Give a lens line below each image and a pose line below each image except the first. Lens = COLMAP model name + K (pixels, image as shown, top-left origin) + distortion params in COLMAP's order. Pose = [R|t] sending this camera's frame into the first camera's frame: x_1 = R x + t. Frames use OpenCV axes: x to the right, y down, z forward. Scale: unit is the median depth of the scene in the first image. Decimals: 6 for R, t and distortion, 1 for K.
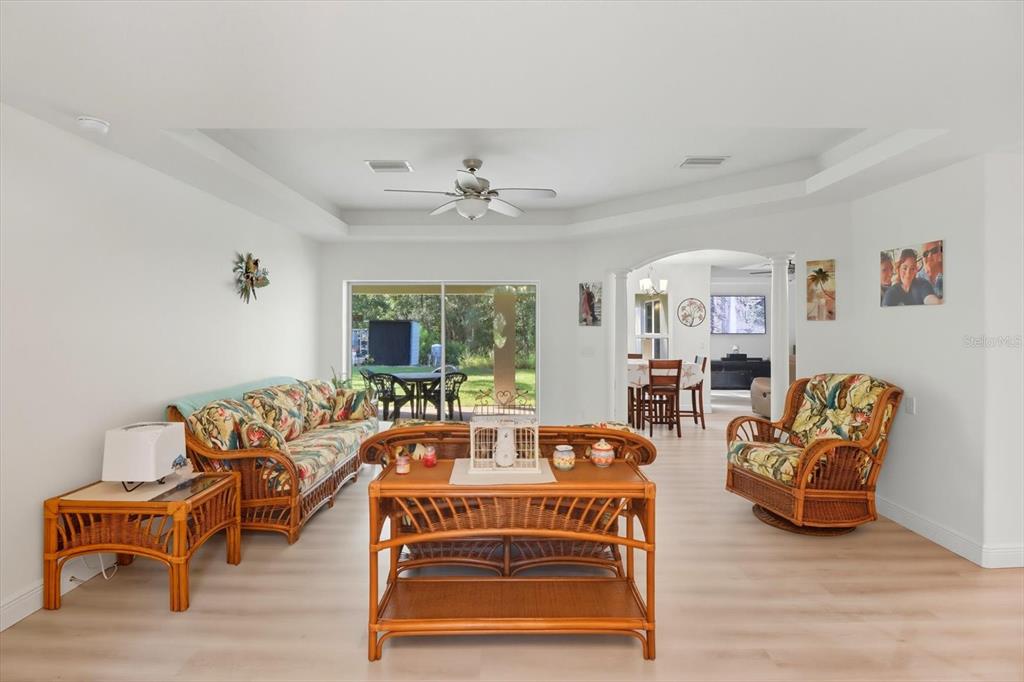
lens RADIAL K [[476.3, 0, 513.3], [0, 476.3, 330.7], [0, 0, 1]] dist [-0.000351, -0.000274]
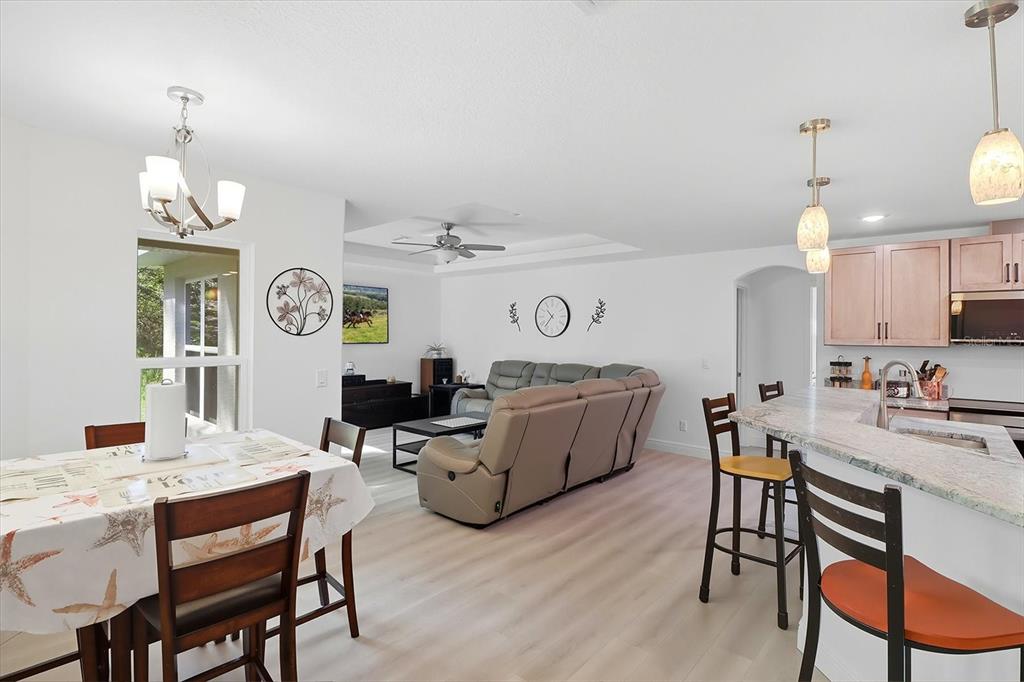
lens RADIAL K [[488.6, 0, 510.8], [0, 488.6, 328.8], [0, 0, 1]] dist [-0.000833, -0.001186]
pose [[0.667856, 0.010585, 0.744215, 0.179436], [-0.004933, 0.999940, -0.009796, -0.011536], [-0.744274, 0.002871, 0.667868, 0.579805]]
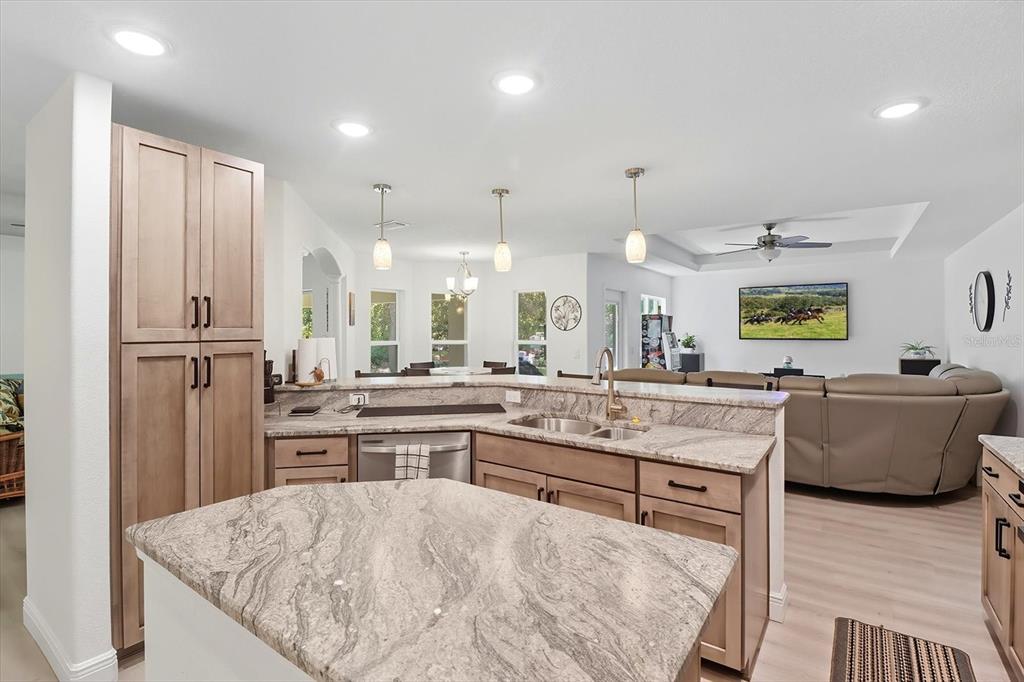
lens RADIAL K [[476.3, 0, 513.3], [0, 476.3, 330.7], [0, 0, 1]] dist [-0.000351, -0.000274]
pose [[0.826158, -0.007929, -0.563382, 0.756896], [0.003327, 0.999952, -0.009194, -0.001531], [0.563428, 0.005721, 0.826145, 0.281835]]
